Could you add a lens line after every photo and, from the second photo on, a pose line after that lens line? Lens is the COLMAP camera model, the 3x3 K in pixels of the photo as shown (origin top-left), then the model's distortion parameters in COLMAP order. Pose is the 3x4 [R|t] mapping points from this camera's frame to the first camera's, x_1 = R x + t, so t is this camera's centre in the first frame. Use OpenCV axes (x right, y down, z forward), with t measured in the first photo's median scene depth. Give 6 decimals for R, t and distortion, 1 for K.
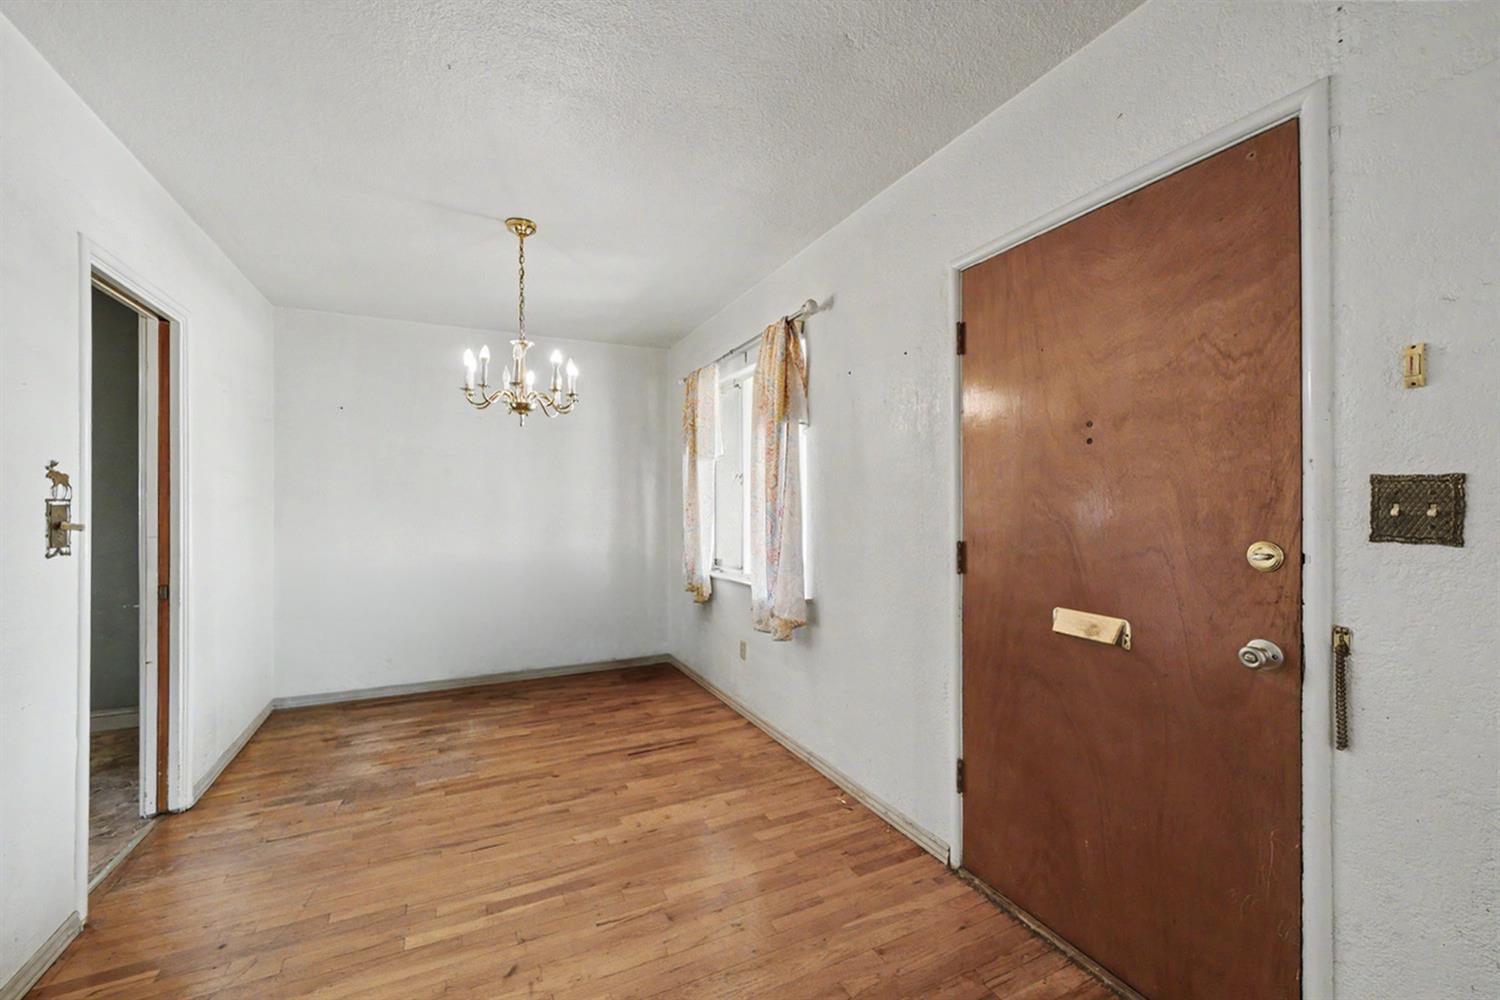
lens RADIAL K [[604.4, 0, 748.4], [0, 604.4, 503.8], [0, 0, 1]] dist [0.000475, 0.000223]
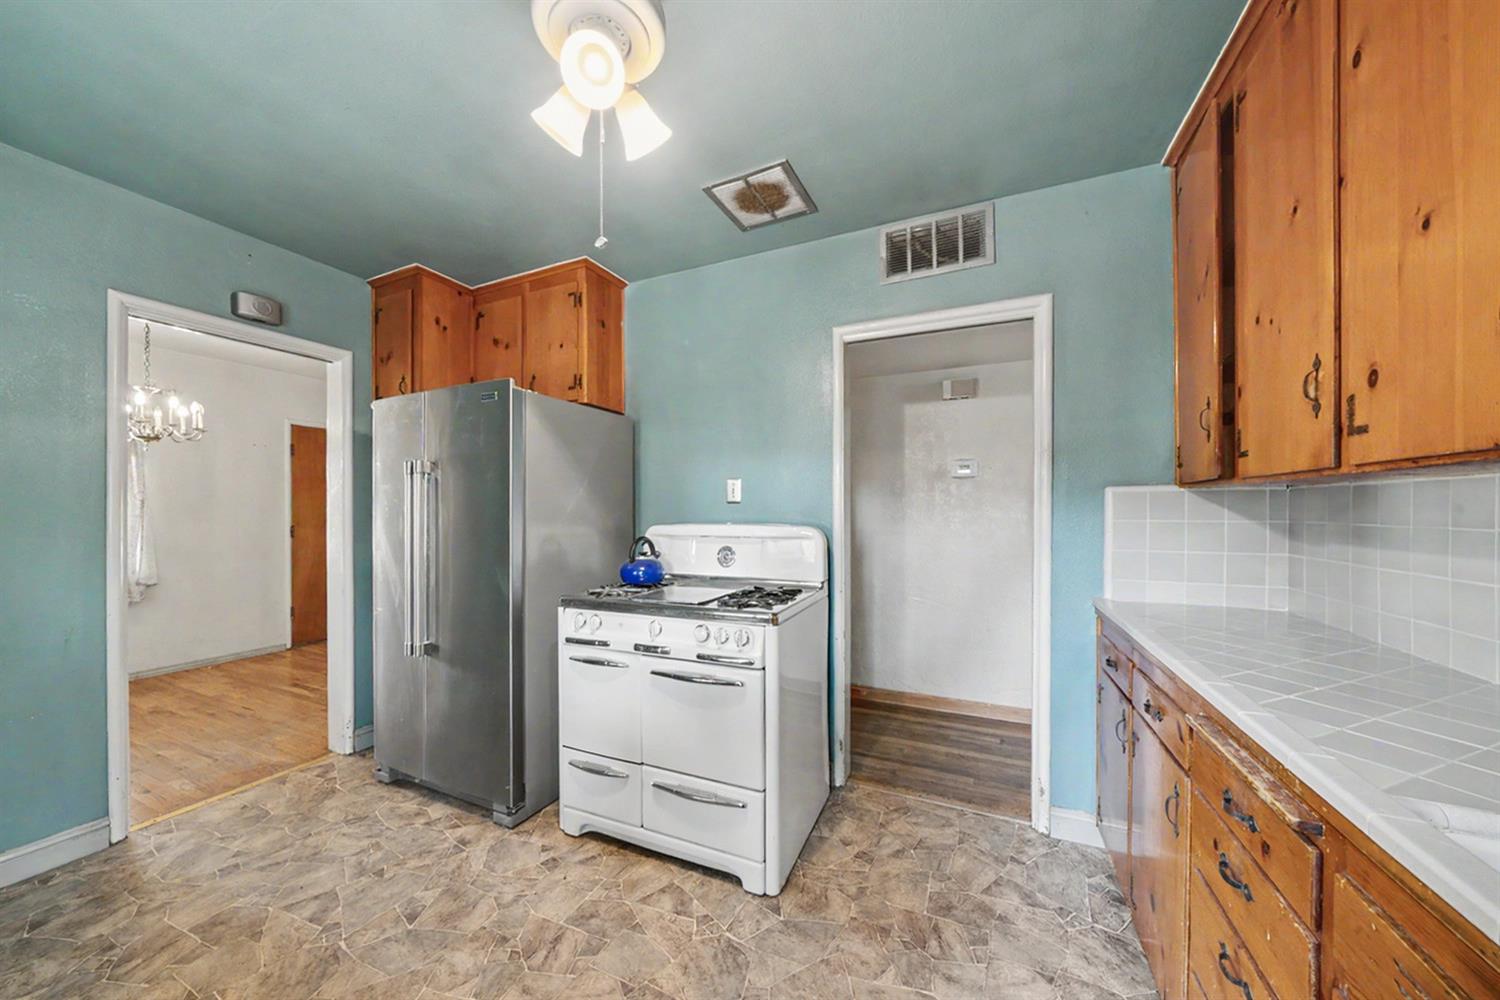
lens RADIAL K [[516.6, 0, 728.9], [0, 516.6, 510.1], [0, 0, 1]] dist [-0.005058, 0.000089]
pose [[-0.624907, 0.009951, 0.780636, -1.836697], [0.004748, 0.999949, -0.008945, 0.016561], [-0.780685, -0.001883, -0.624922, 0.633525]]
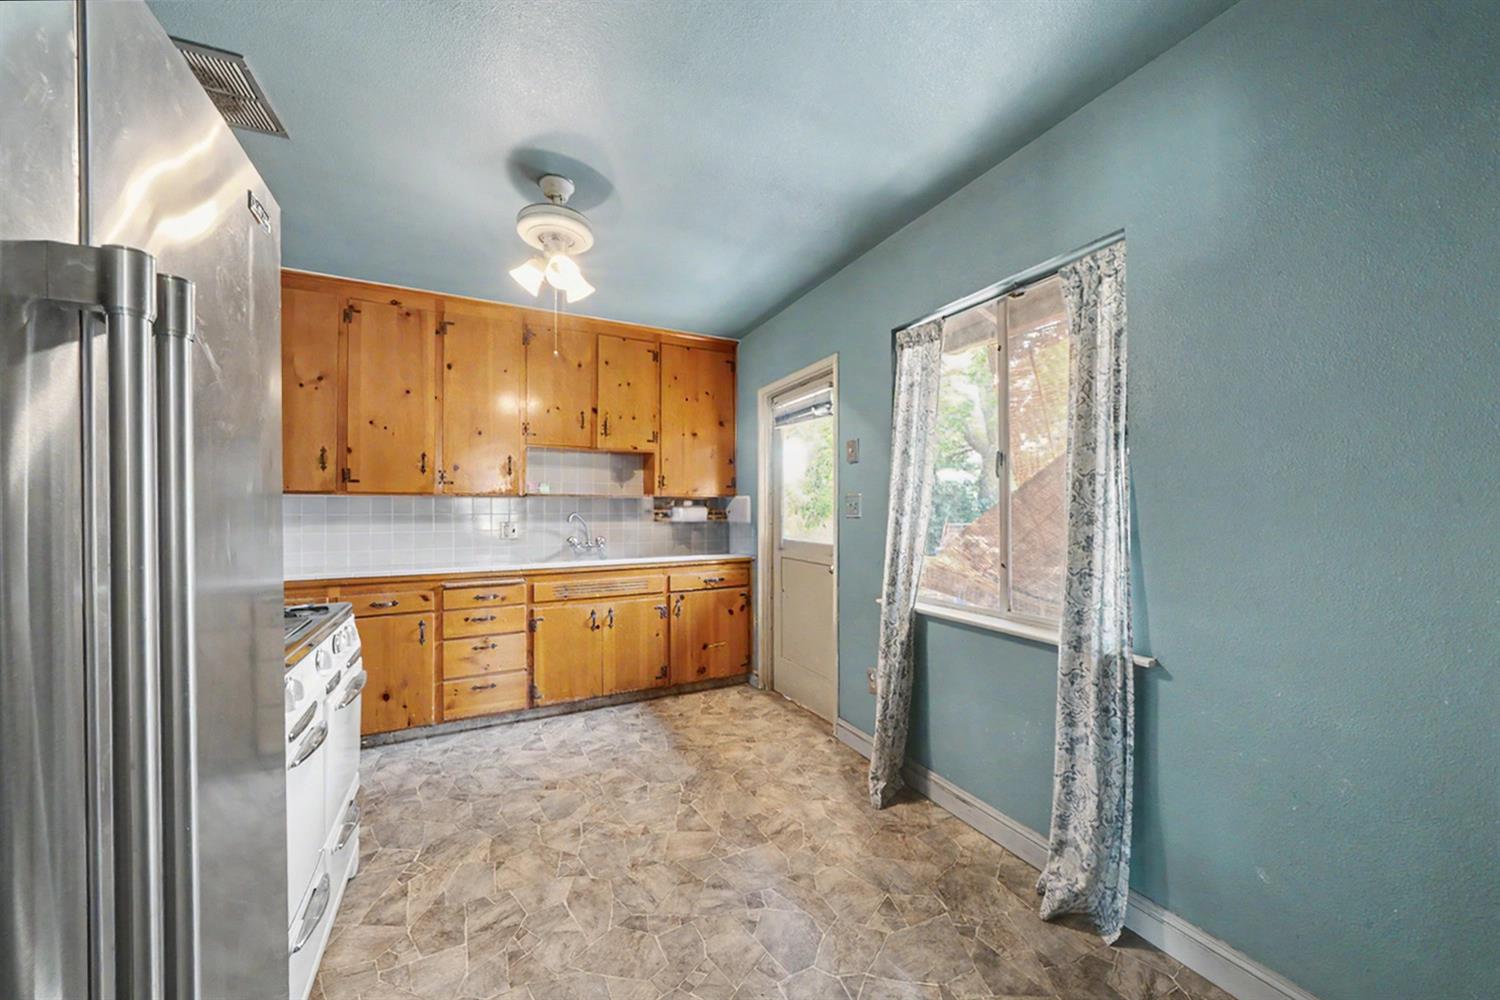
lens RADIAL K [[521.4, 0, 744.5], [0, 521.4, 502.2], [0, 0, 1]] dist [-0.005279, 0.000072]
pose [[0.008844, 0.000268, -0.999961, -0.825731], [0.006633, 0.999978, 0.000326, 0.008605], [0.999939, -0.006635, 0.008842, 0.704483]]
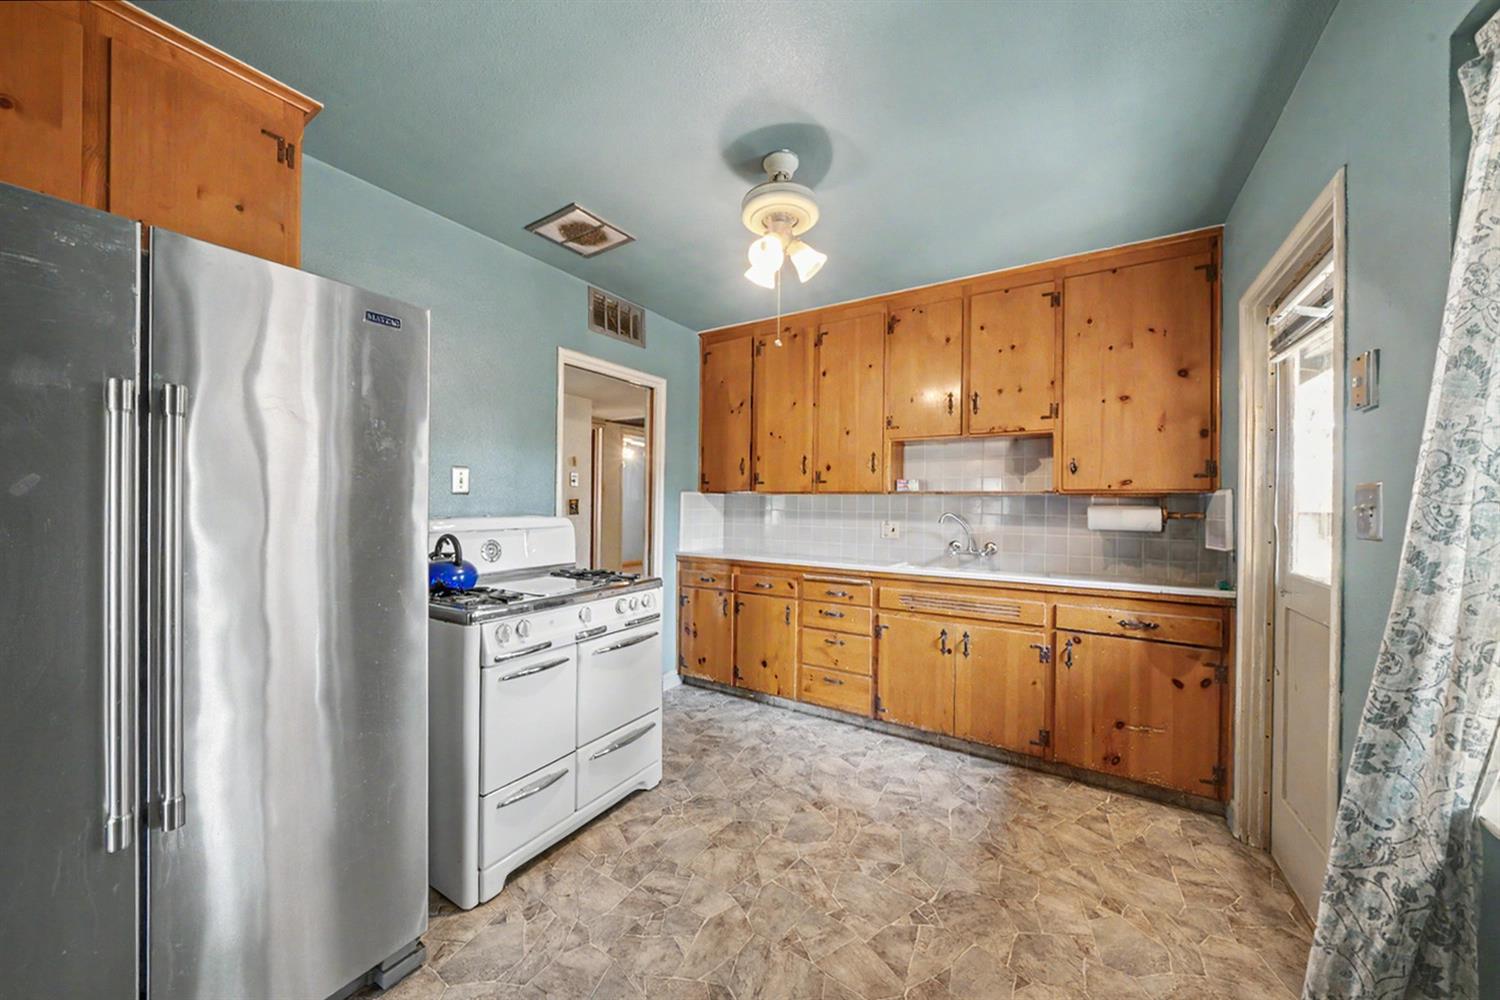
lens RADIAL K [[521.4, 0, 744.5], [0, 521.4, 502.2], [0, 0, 1]] dist [-0.005279, 0.000072]
pose [[-0.855807, -0.000523, -0.517295, -1.136224], [0.000470, 0.999998, -0.001789, 0.011040], [0.517295, -0.001774, -0.855805, 0.982748]]
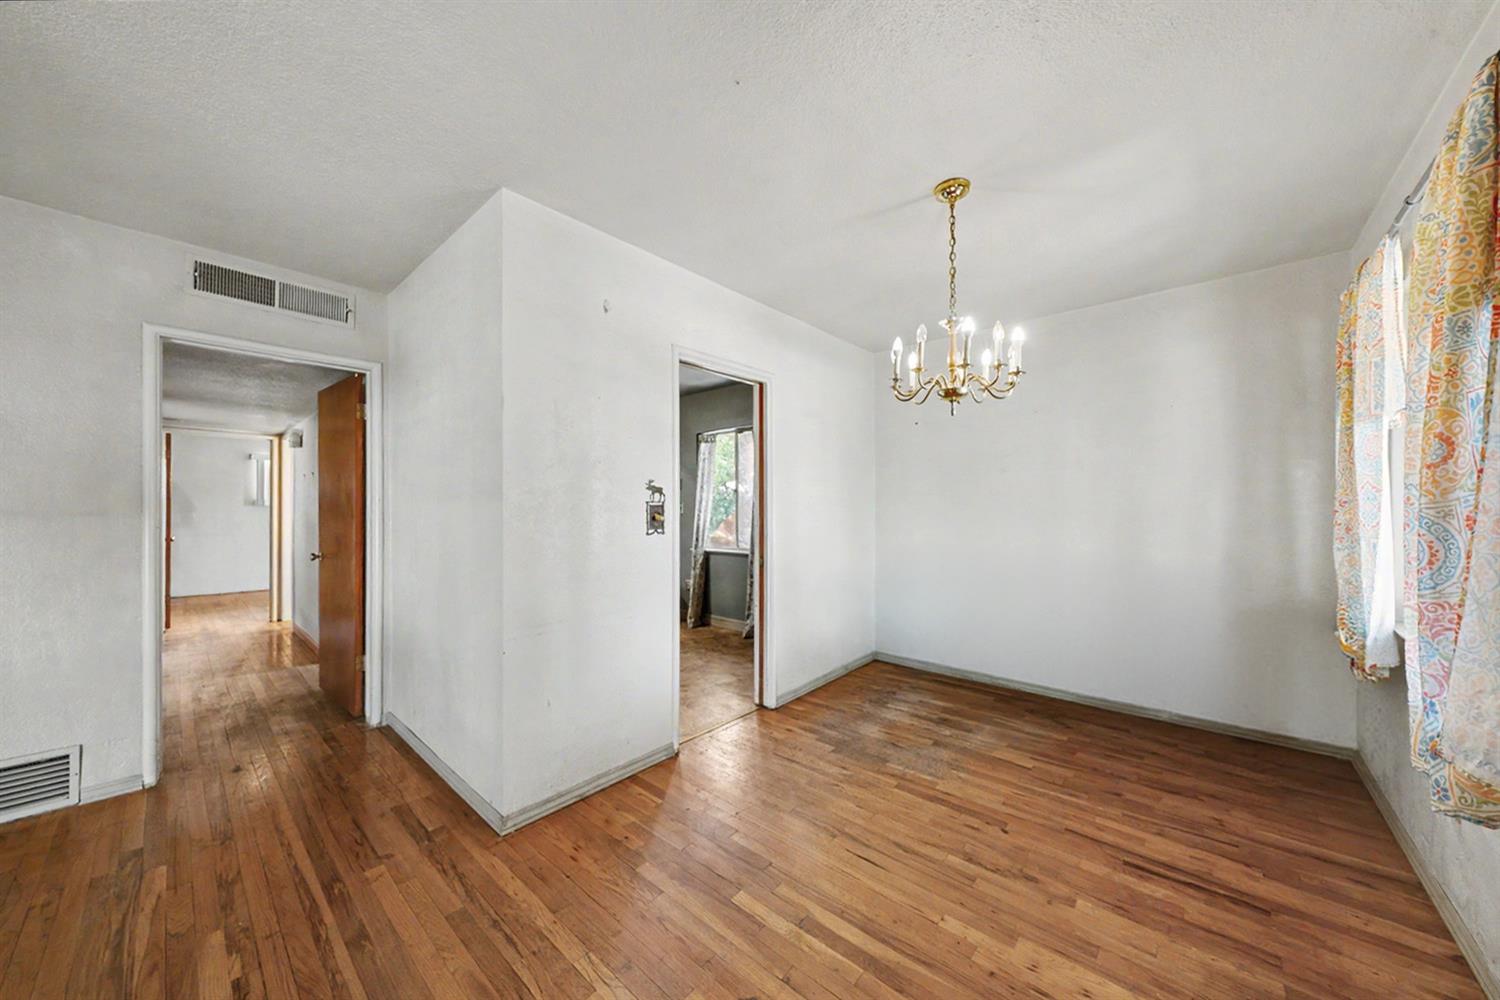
lens RADIAL K [[521.4, 0, 744.5], [0, 521.4, 502.2], [0, 0, 1]] dist [-0.005279, 0.000072]
pose [[0.373550, -0.006360, -0.927588, 0.202054], [0.006425, 0.999970, -0.004269, 0.001254], [0.927588, -0.004365, 0.373580, 0.391289]]
